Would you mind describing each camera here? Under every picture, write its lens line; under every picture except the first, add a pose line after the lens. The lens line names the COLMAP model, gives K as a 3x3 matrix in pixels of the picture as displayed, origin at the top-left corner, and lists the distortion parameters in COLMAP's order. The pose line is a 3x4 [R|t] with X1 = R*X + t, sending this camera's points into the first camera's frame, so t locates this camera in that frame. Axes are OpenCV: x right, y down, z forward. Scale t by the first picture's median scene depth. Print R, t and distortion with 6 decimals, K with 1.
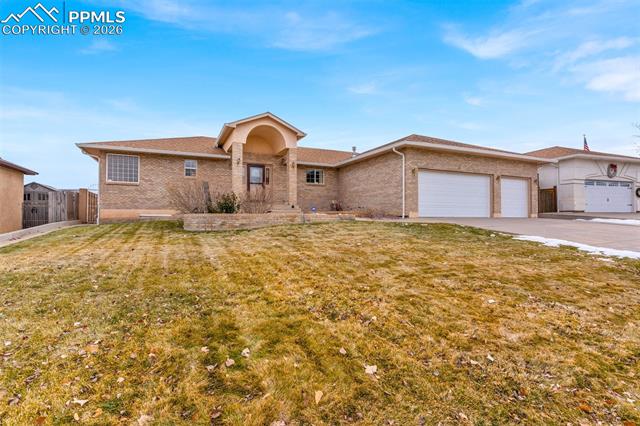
lens RADIAL K [[310.7, 0, 317.8], [0, 310.7, 216.4], [0, 0, 1]] dist [0.001893, -0.000009]
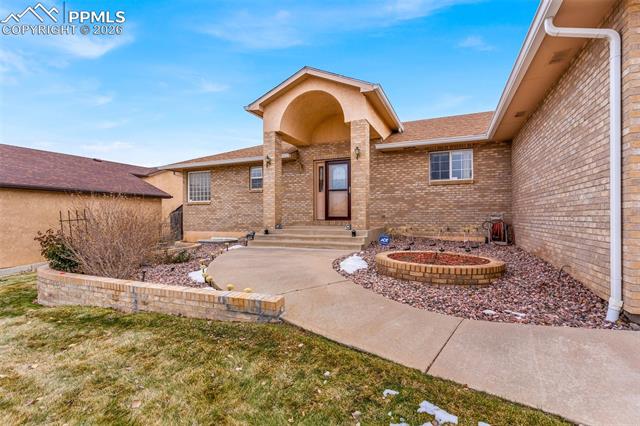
lens RADIAL K [[310.7, 0, 317.8], [0, 310.7, 216.4], [0, 0, 1]] dist [0.001893, -0.000009]
pose [[0.658459, -0.003376, -0.752609, 0.262774], [0.011512, 0.999918, 0.005586, -0.061458], [0.752529, -0.012342, 0.658444, 0.599168]]
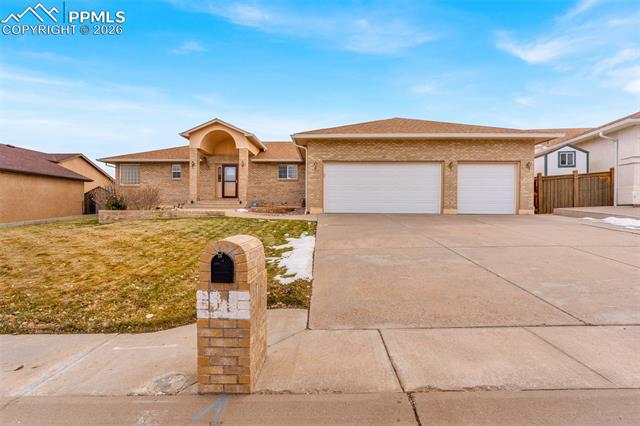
lens RADIAL K [[326.9, 0, 319.5], [0, 326.9, 220.9], [0, 0, 1]] dist [-0.002293, -0.000293]
pose [[0.896118, 0.019244, -0.443399, 0.661011], [-0.001783, 0.999207, 0.039764, -0.011840], [0.443813, -0.034843, 0.895442, 0.089524]]
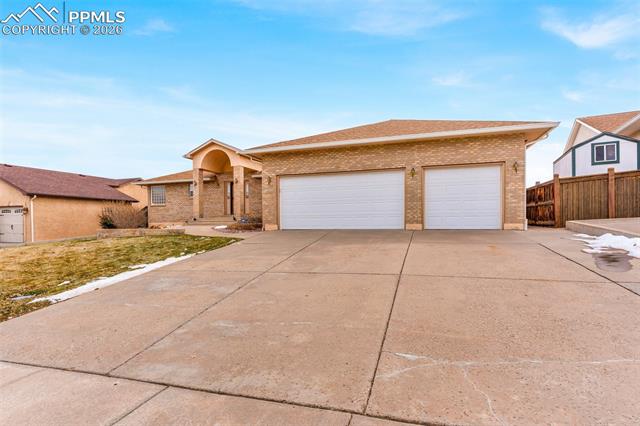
lens RADIAL K [[341.4, 0, 320.2], [0, 341.4, 231.9], [0, 0, 1]] dist [-0.000060, 0.000027]
pose [[0.721762, 0.012635, -0.692026, 0.963795], [0.015314, 0.999297, 0.034217, -0.020824], [0.691972, -0.035294, 0.721061, 0.321228]]
